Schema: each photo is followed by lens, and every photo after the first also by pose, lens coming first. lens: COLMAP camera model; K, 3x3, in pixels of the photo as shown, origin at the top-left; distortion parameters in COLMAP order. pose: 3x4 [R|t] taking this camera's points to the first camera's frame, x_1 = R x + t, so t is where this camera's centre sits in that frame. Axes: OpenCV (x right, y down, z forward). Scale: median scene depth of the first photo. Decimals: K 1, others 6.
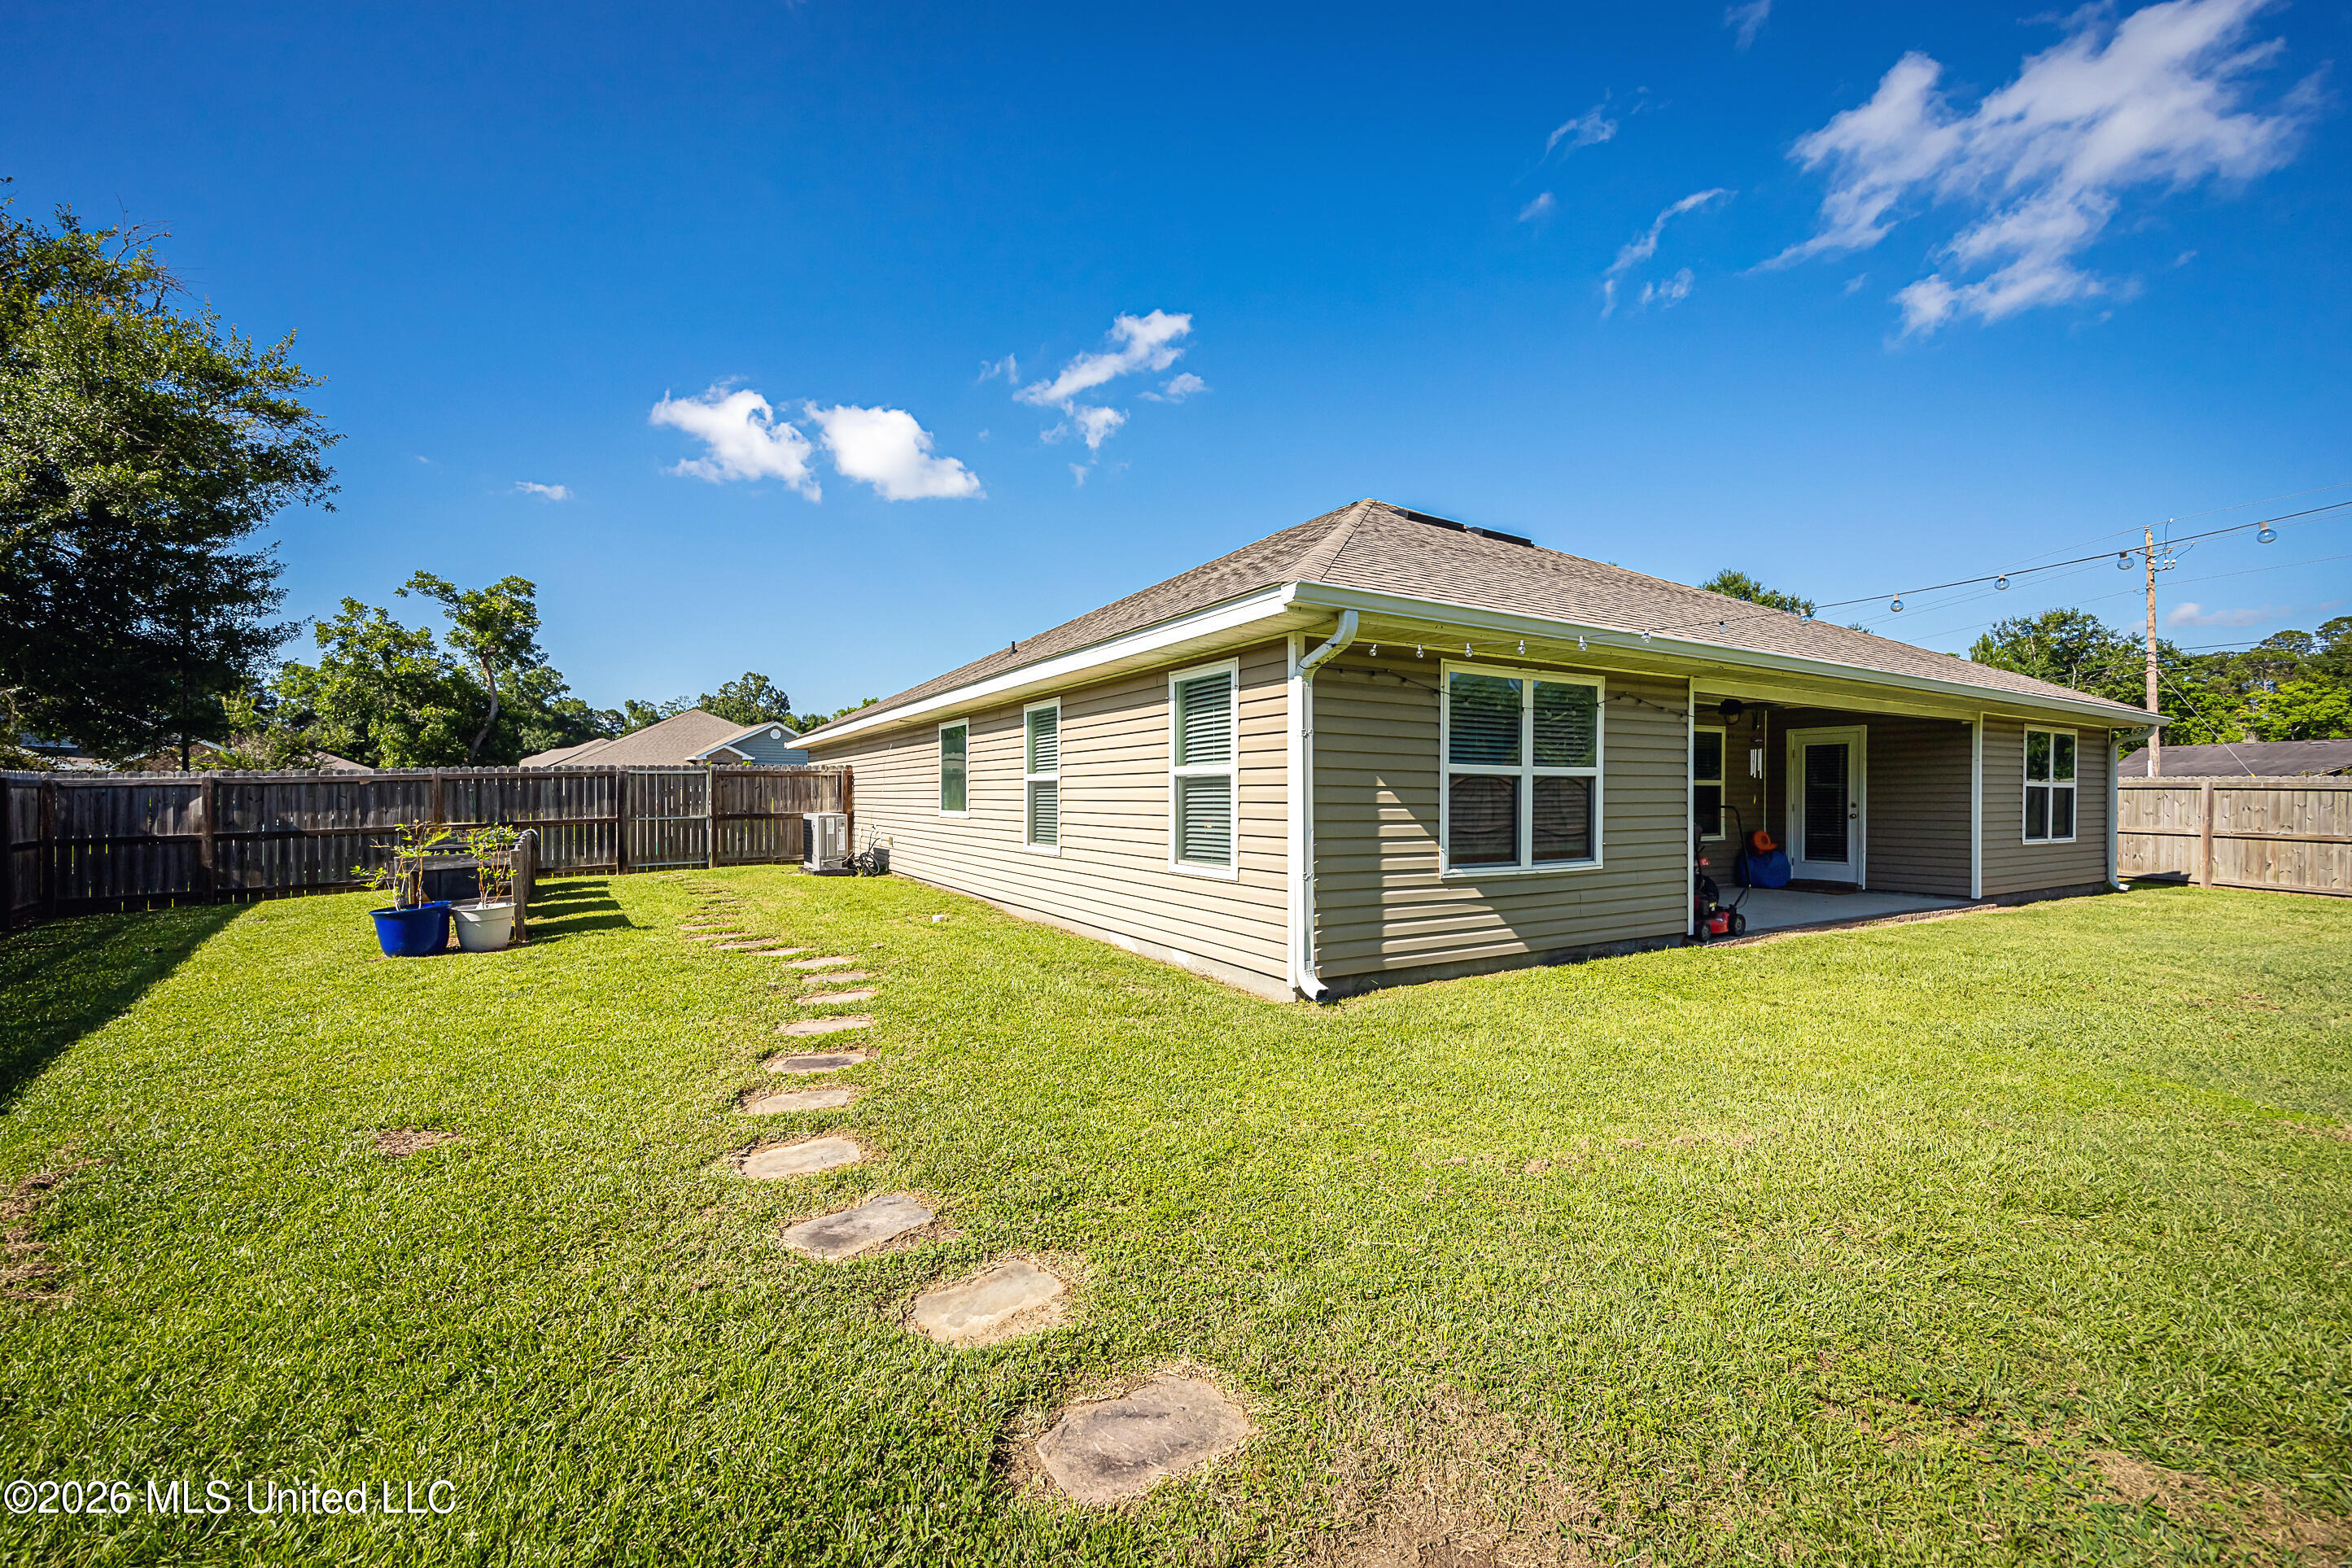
lens RADIAL K [[942.5, 0, 1143.9], [0, 942.5, 813.0], [0, 0, 1]] dist [0.001790, -0.000911]
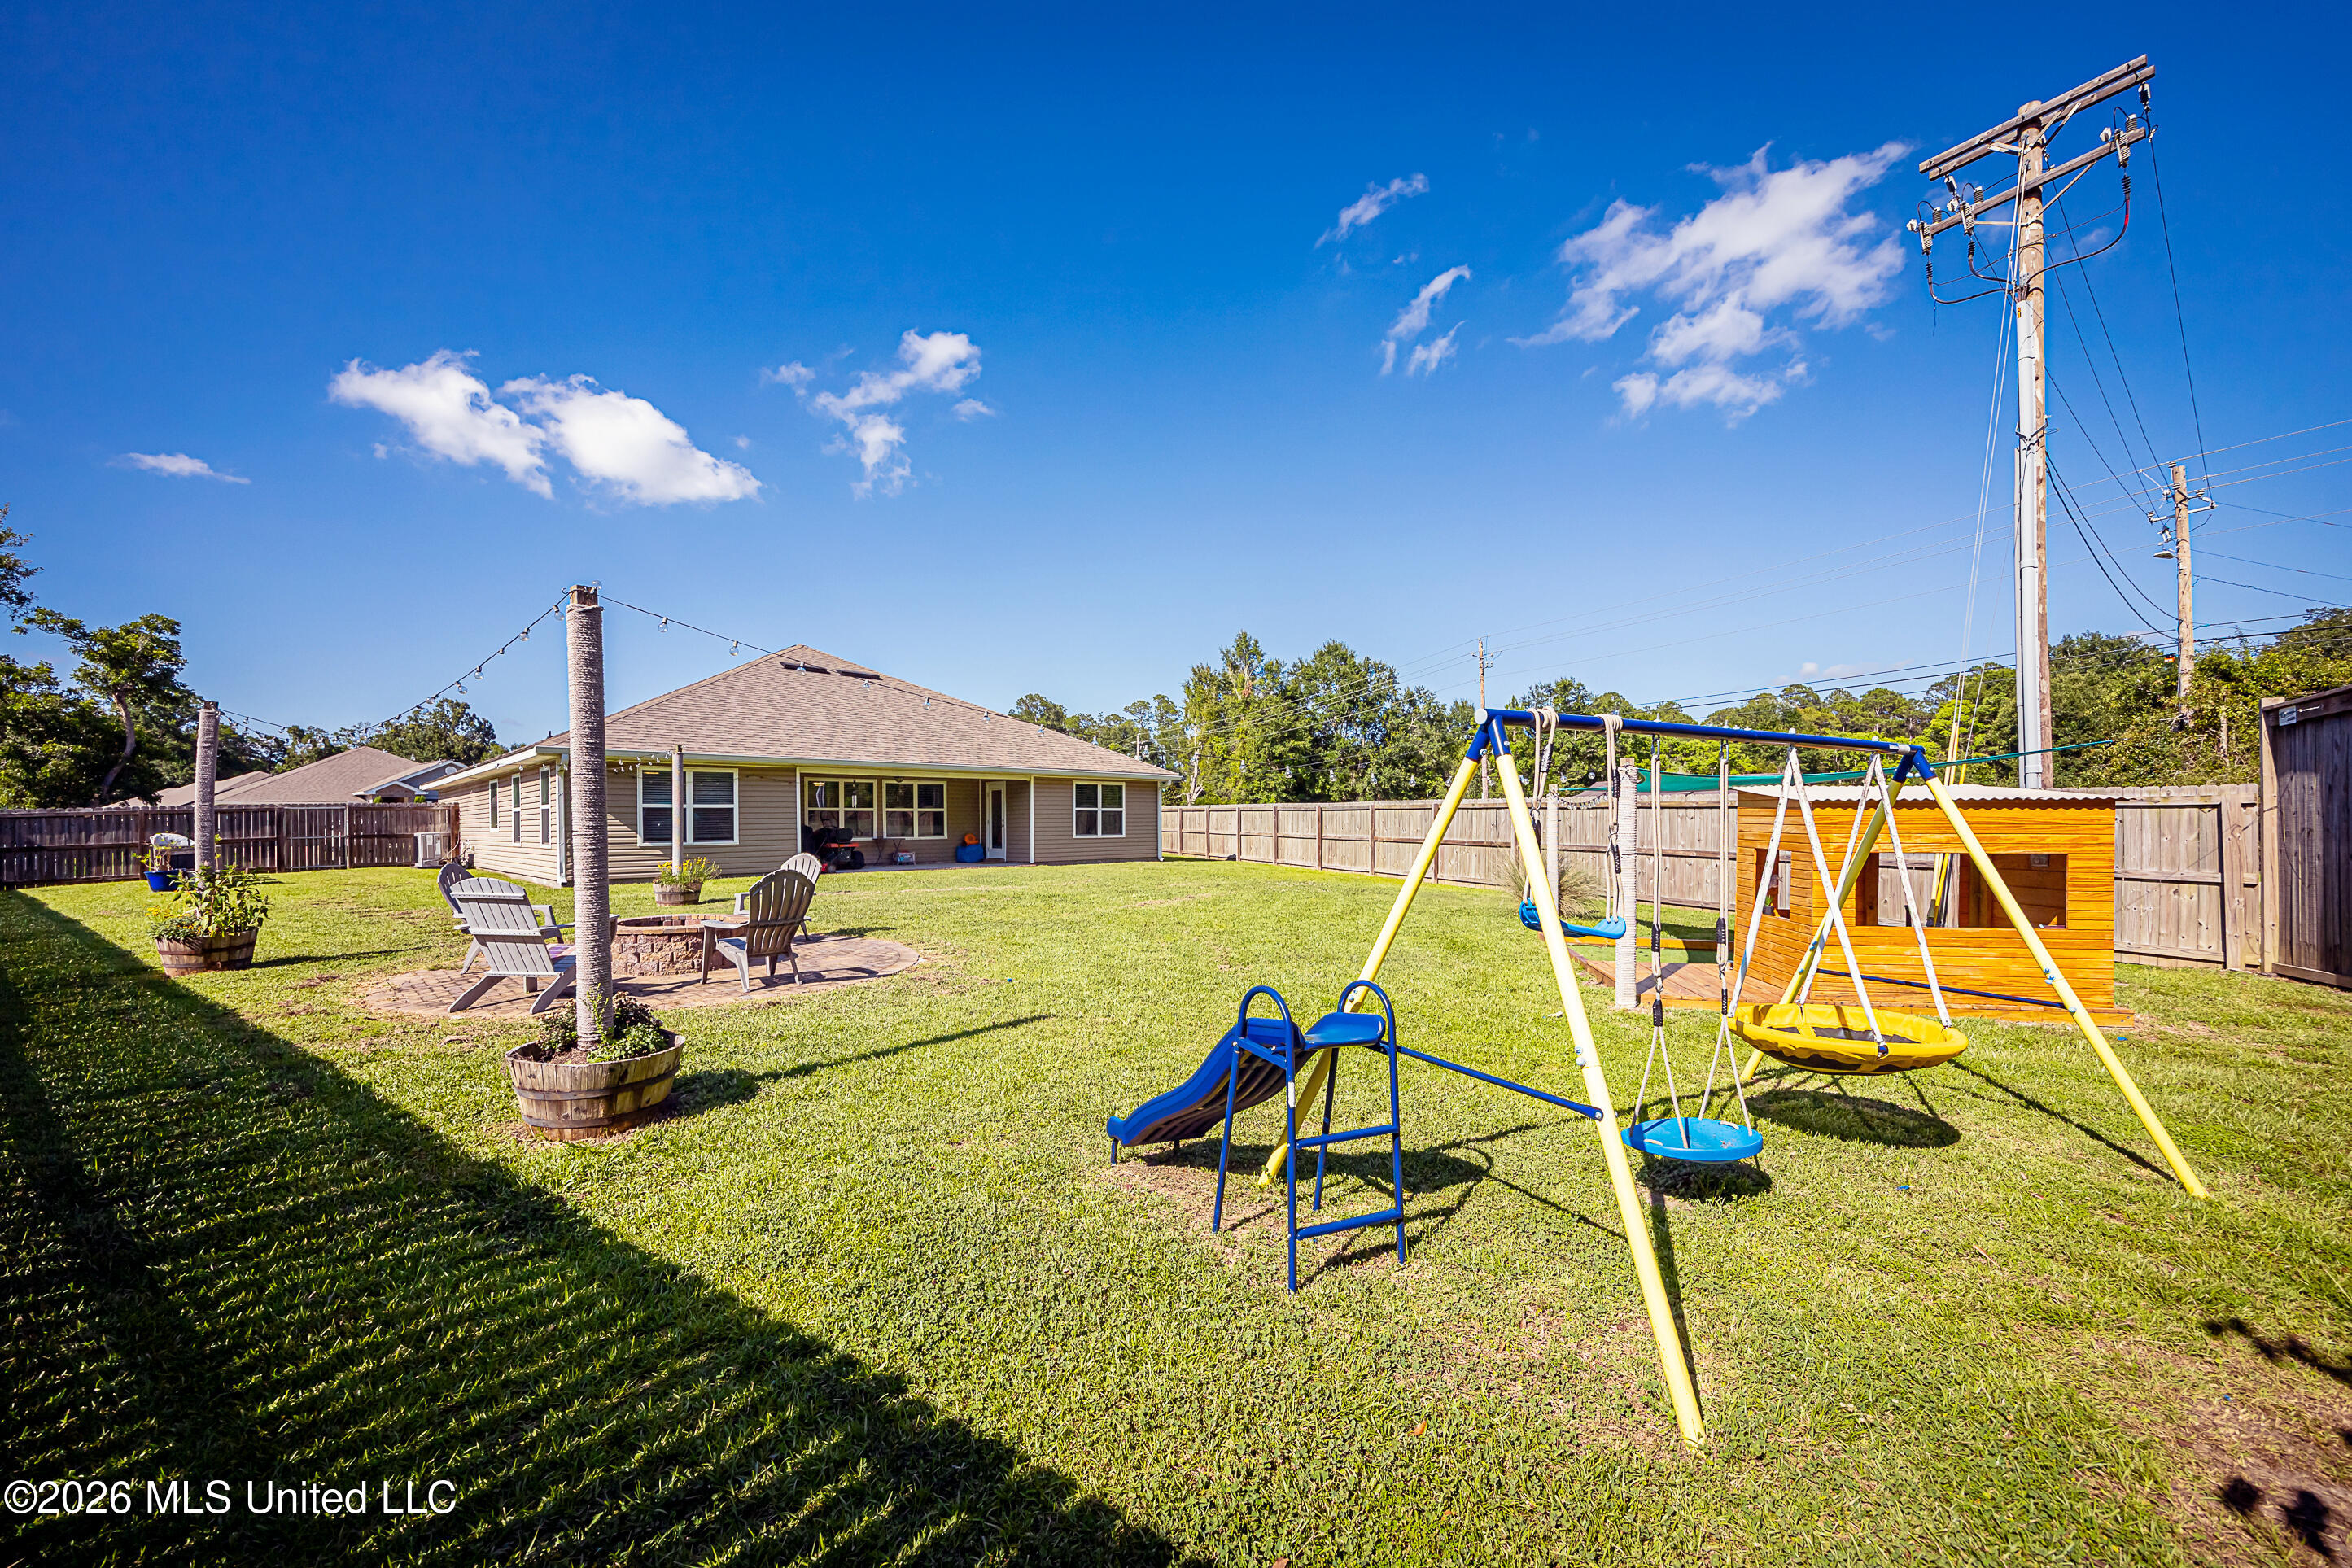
lens RADIAL K [[942.5, 0, 1161.2], [0, 942.5, 831.6], [0, 0, 1]] dist [0.001790, -0.000911]
pose [[0.970568, -0.013532, 0.240447, 0.571193], [0.016170, 0.999829, -0.009001, 0.038616], [-0.240284, 0.012624, 0.970621, -1.016620]]
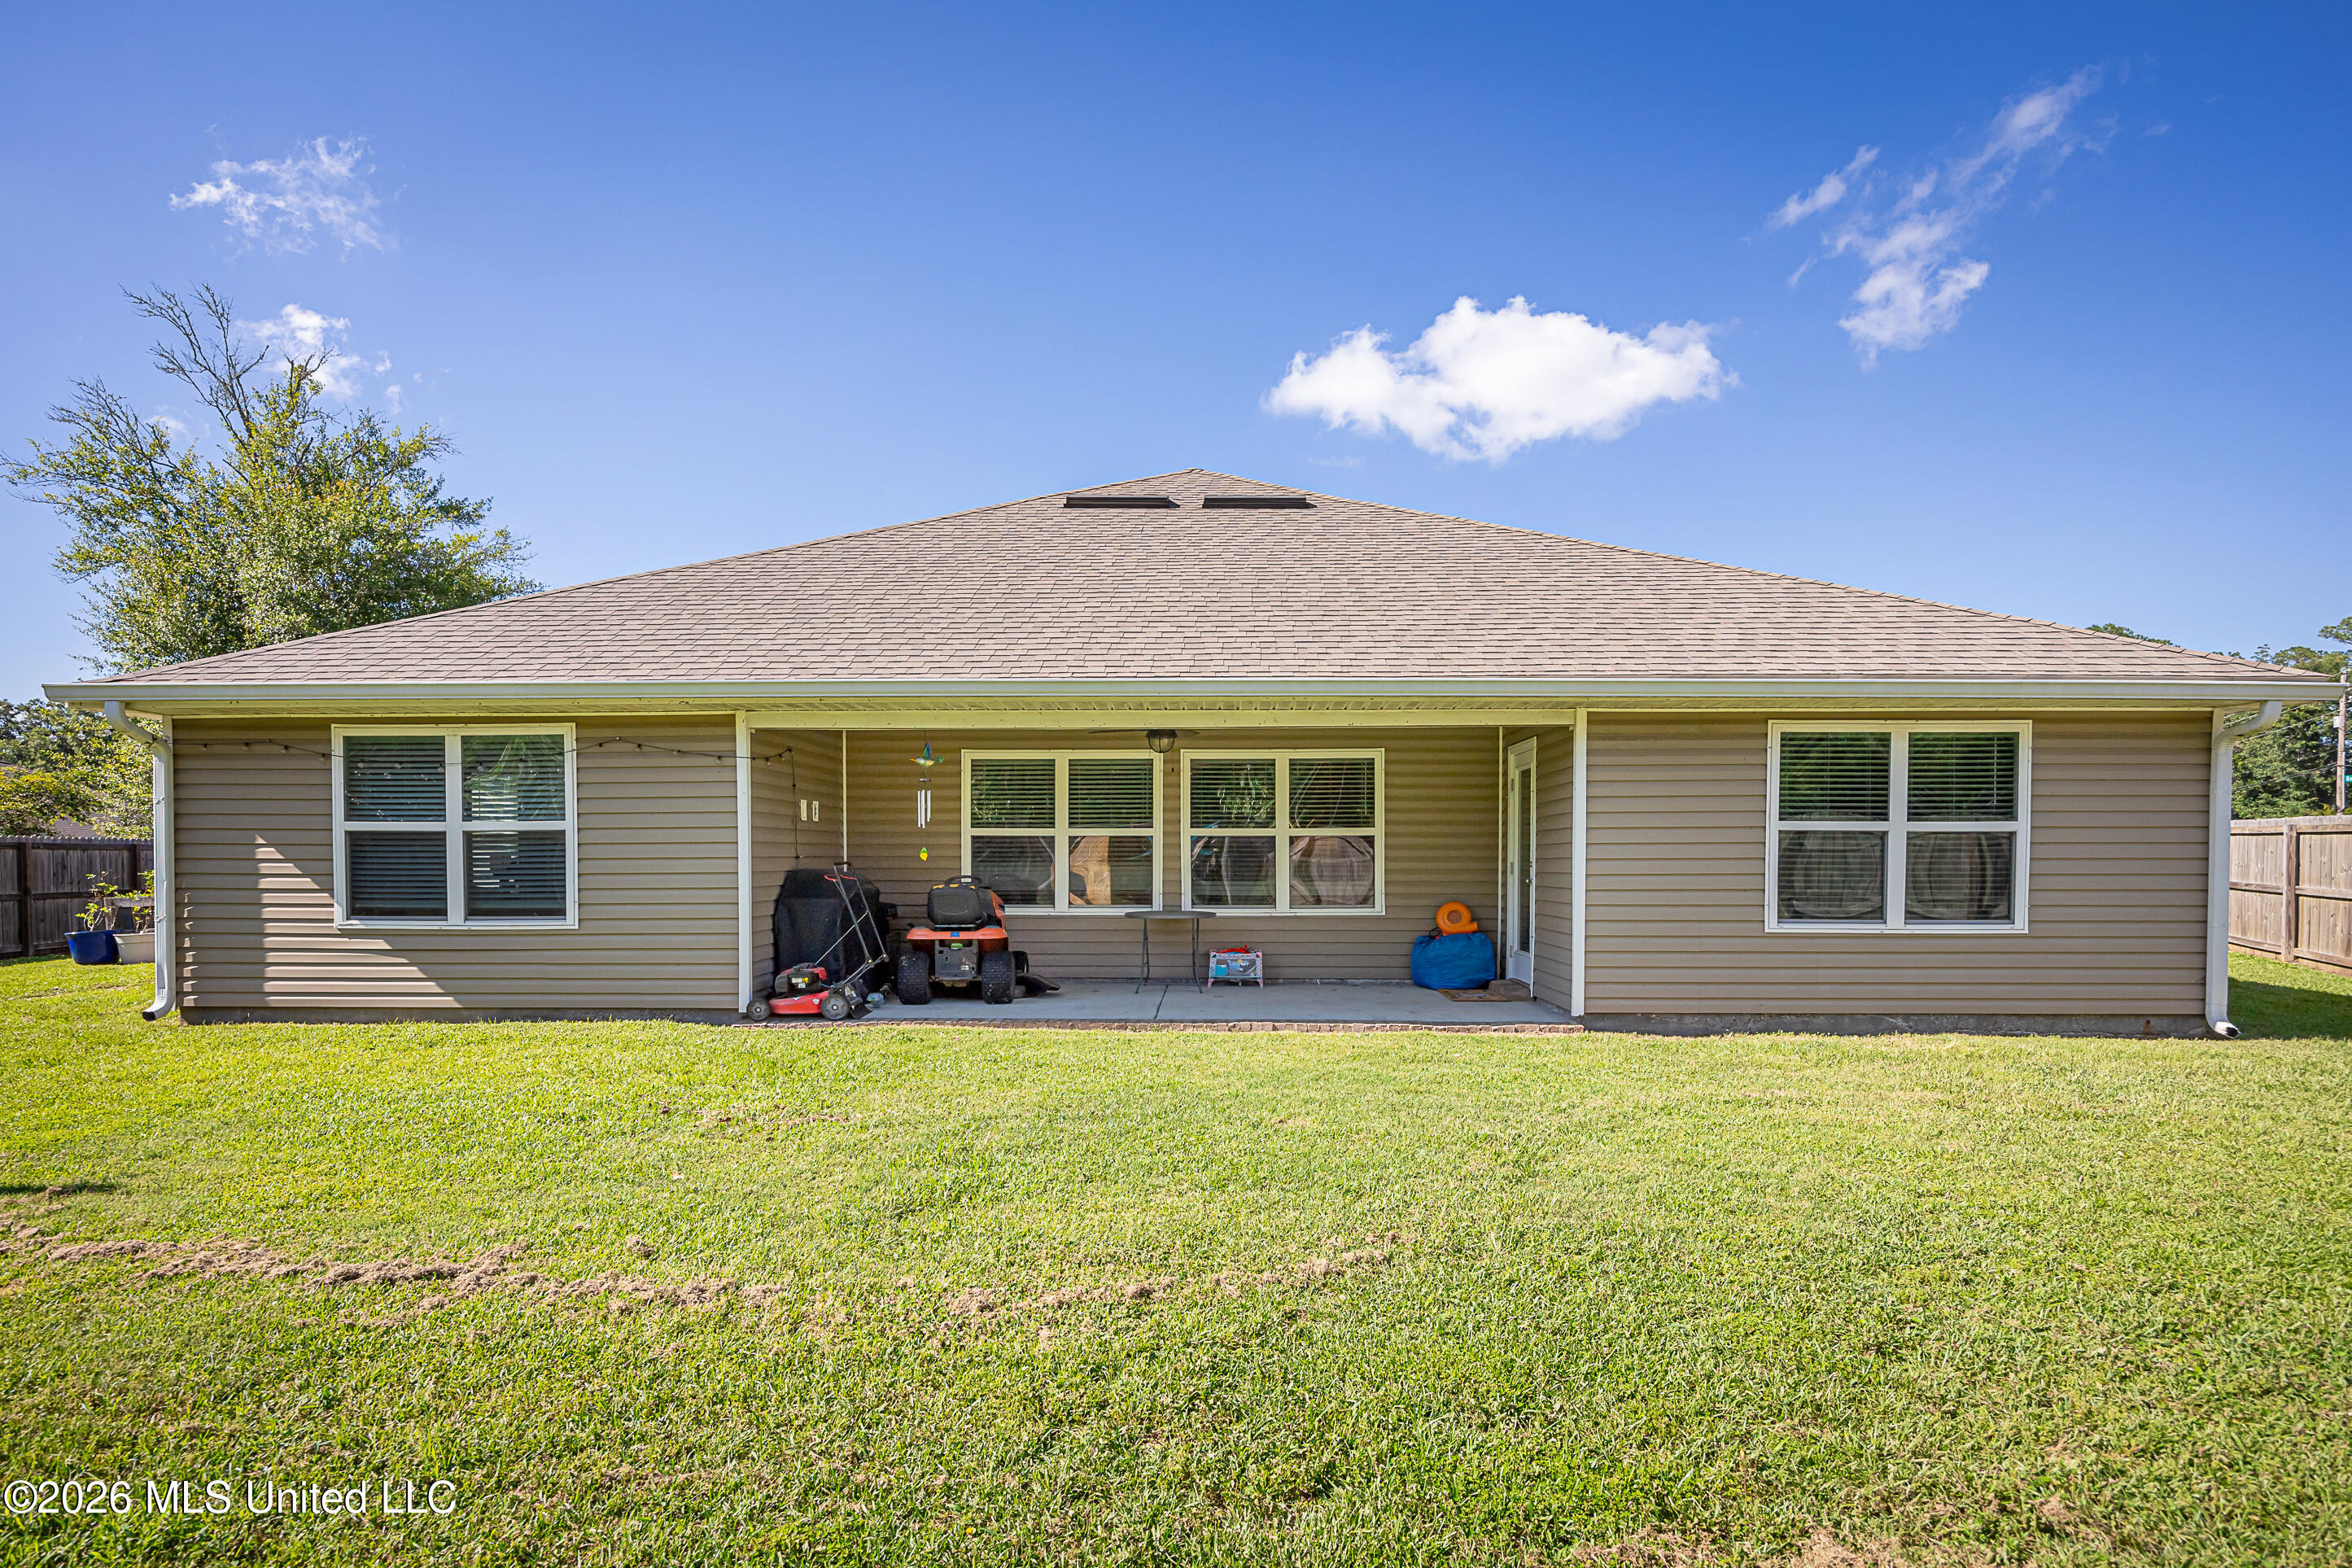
lens RADIAL K [[1267.3, 0, 1169.9], [0, 1267.3, 868.8], [0, 0, 1]] dist [-0.009165, 0.005108]
pose [[0.841611, 0.001250, -0.540082, 0.967498], [-0.006540, 0.999948, -0.007877, 0.003321], [0.540044, 0.010162, 0.841575, 0.151167]]
